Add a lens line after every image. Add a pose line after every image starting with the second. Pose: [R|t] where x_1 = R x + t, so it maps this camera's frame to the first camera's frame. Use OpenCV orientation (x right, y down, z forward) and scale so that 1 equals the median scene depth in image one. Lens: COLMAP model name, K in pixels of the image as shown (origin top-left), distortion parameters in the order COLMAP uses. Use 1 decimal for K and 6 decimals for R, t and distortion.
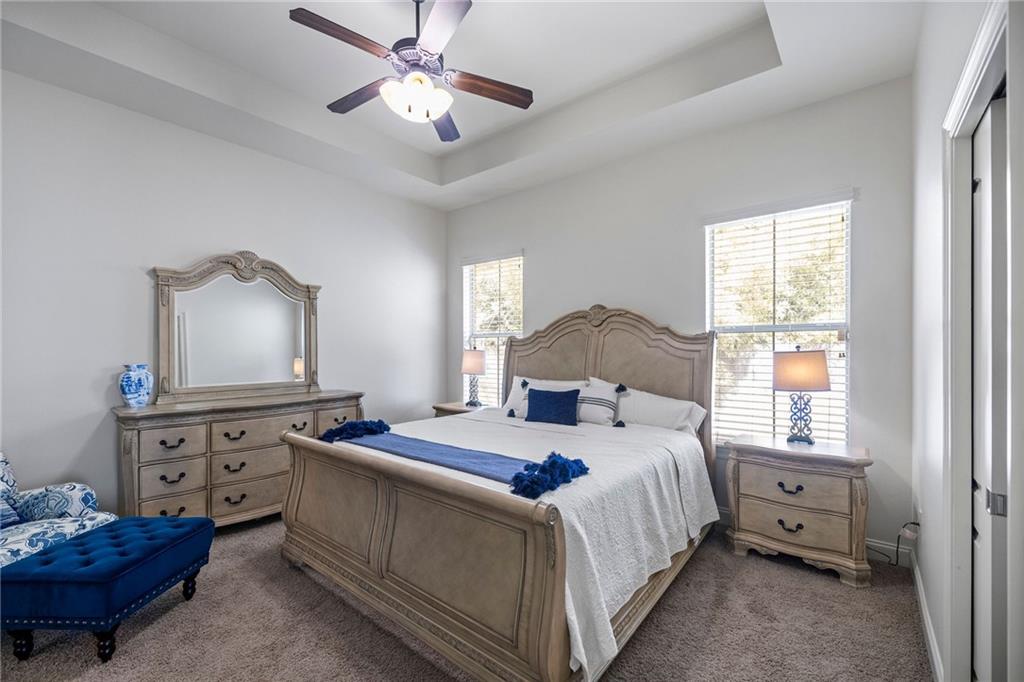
lens RADIAL K [[441.9, 0, 513.7], [0, 441.9, 344.8], [0, 0, 1]] dist [0.003653, -0.000186]
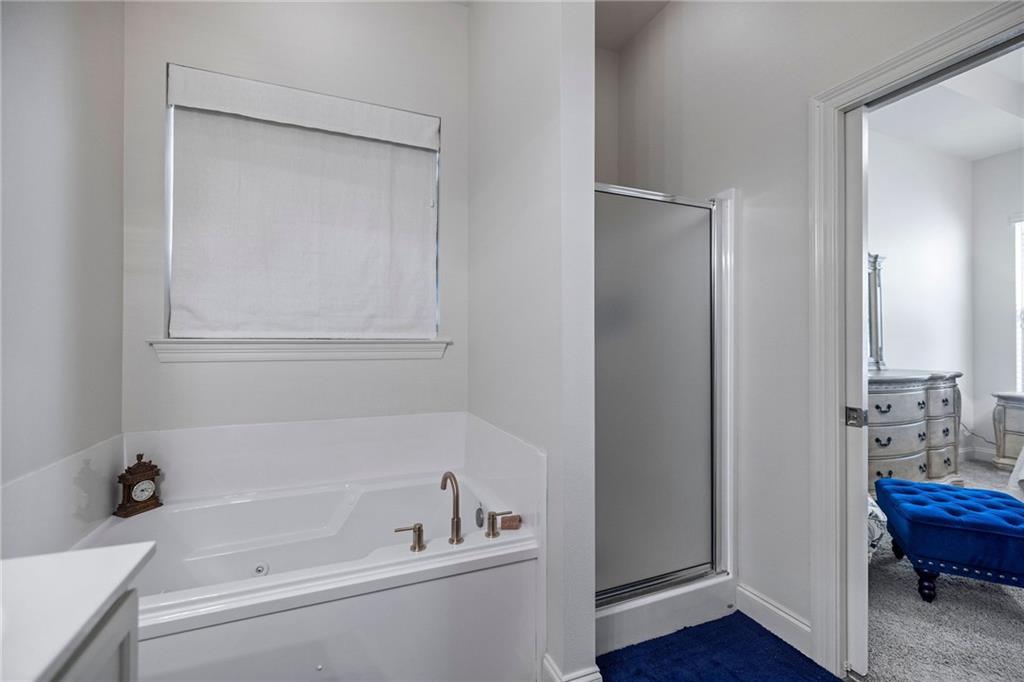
lens RADIAL K [[441.9, 0, 519.6], [0, 441.9, 341.2], [0, 0, 1]] dist [0.003653, -0.000186]
pose [[0.886685, -0.001473, -0.462371, -0.710263], [0.002583, 0.999995, 0.001767, 0.043443], [0.462366, -0.002761, 0.886685, -0.177625]]
